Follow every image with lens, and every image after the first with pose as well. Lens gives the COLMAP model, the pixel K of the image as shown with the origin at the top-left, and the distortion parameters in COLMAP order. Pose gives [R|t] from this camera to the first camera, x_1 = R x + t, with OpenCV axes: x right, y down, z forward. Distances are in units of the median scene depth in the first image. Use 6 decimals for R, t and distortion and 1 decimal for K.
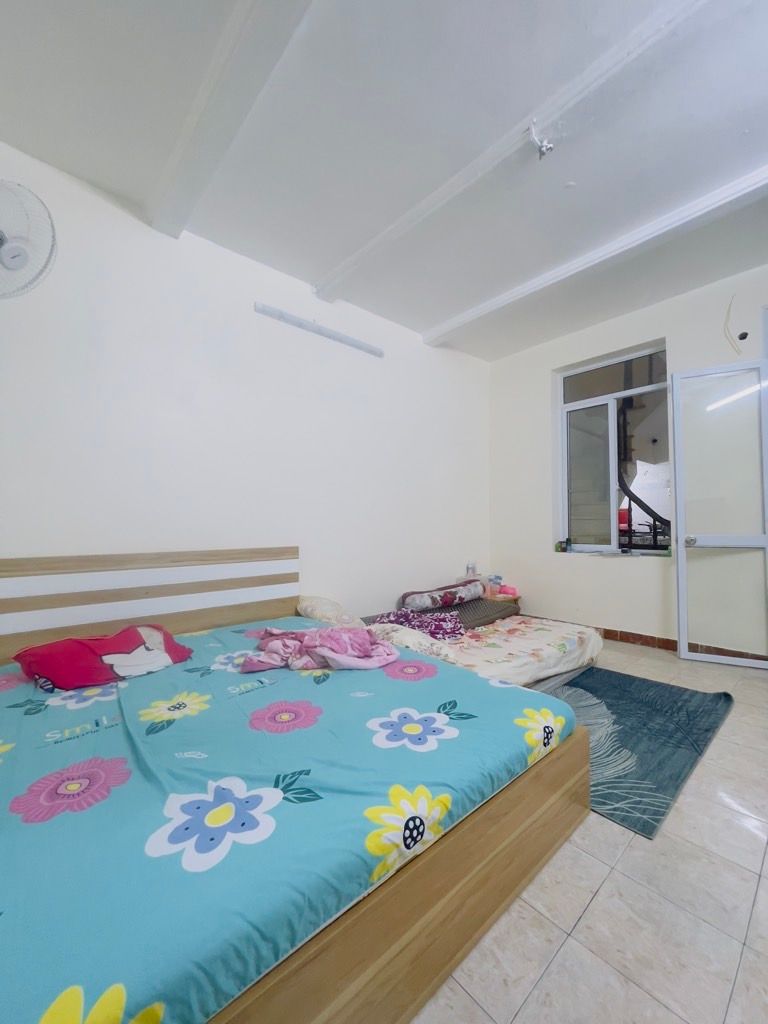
lens RADIAL K [[407.6, 0, 384.0], [0, 407.6, 512.0], [0, 0, 1]] dist [0.001948, 0.000220]
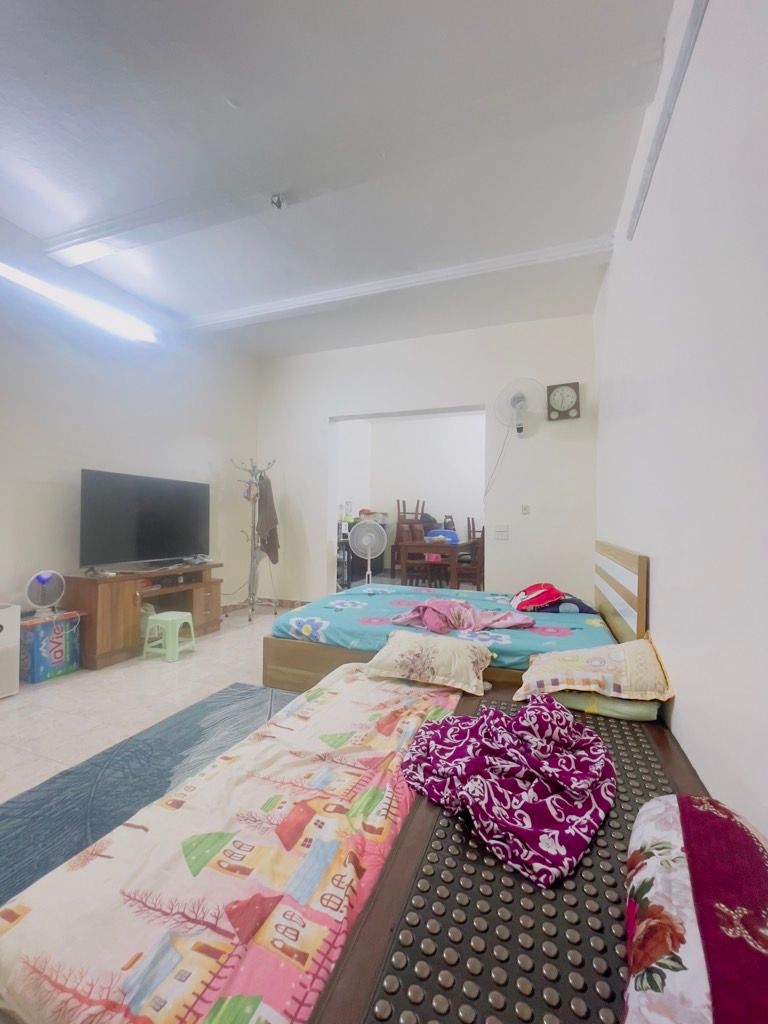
lens RADIAL K [[407.6, 0, 384.0], [0, 407.6, 512.0], [0, 0, 1]] dist [0.001948, 0.000220]
pose [[-0.889447, -0.014833, -0.456798, 0.700946], [0.005946, 0.999013, -0.044018, 0.067995], [0.457000, -0.041868, -0.888481, 2.311120]]
